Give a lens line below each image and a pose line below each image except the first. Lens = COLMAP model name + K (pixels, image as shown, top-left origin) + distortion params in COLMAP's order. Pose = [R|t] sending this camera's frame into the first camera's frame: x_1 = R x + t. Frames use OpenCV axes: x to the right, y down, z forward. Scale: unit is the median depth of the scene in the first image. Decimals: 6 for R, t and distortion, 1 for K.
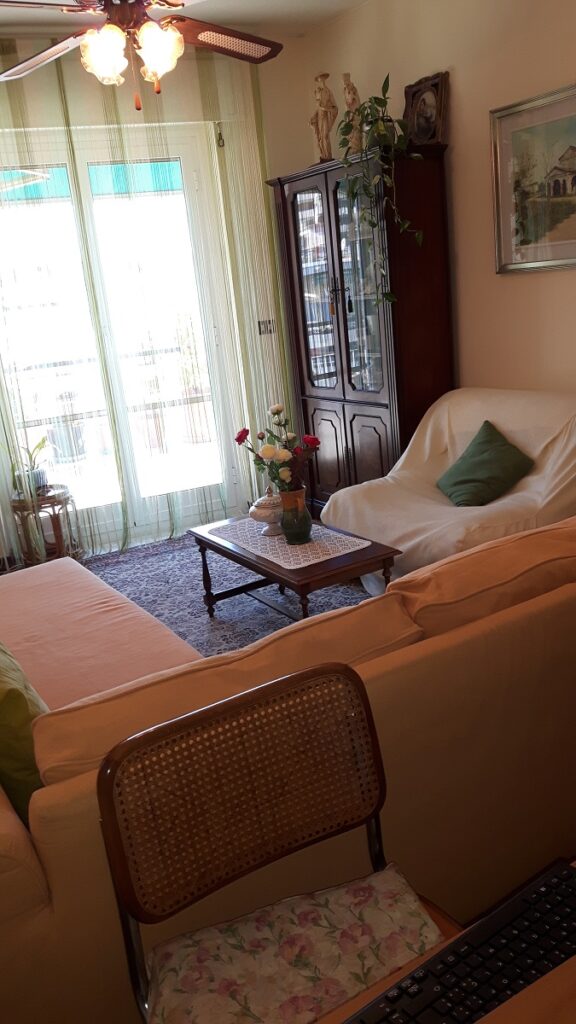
lens RADIAL K [[858.5, 0, 286.9], [0, 858.5, 511.0], [0, 0, 1]] dist [0.044345, -0.034281]
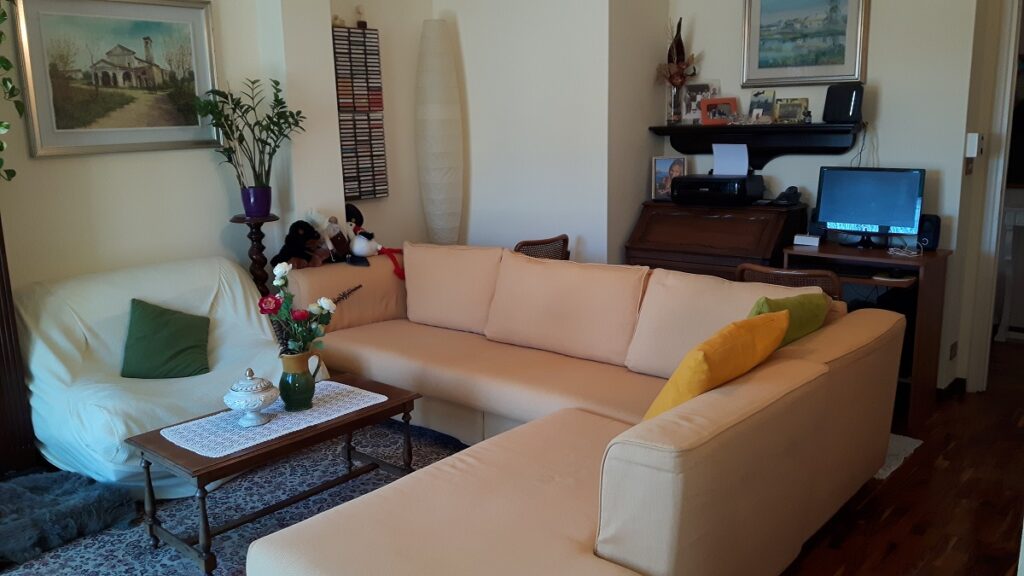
lens RADIAL K [[858.5, 0, 512.0], [0, 858.5, 290.8], [0, 0, 1]] dist [0.044345, -0.034281]
pose [[-0.276299, -0.078502, 0.957860, -0.865448], [0.308949, 0.936503, 0.165869, -0.153022], [-0.910060, 0.341759, -0.234502, 0.886387]]
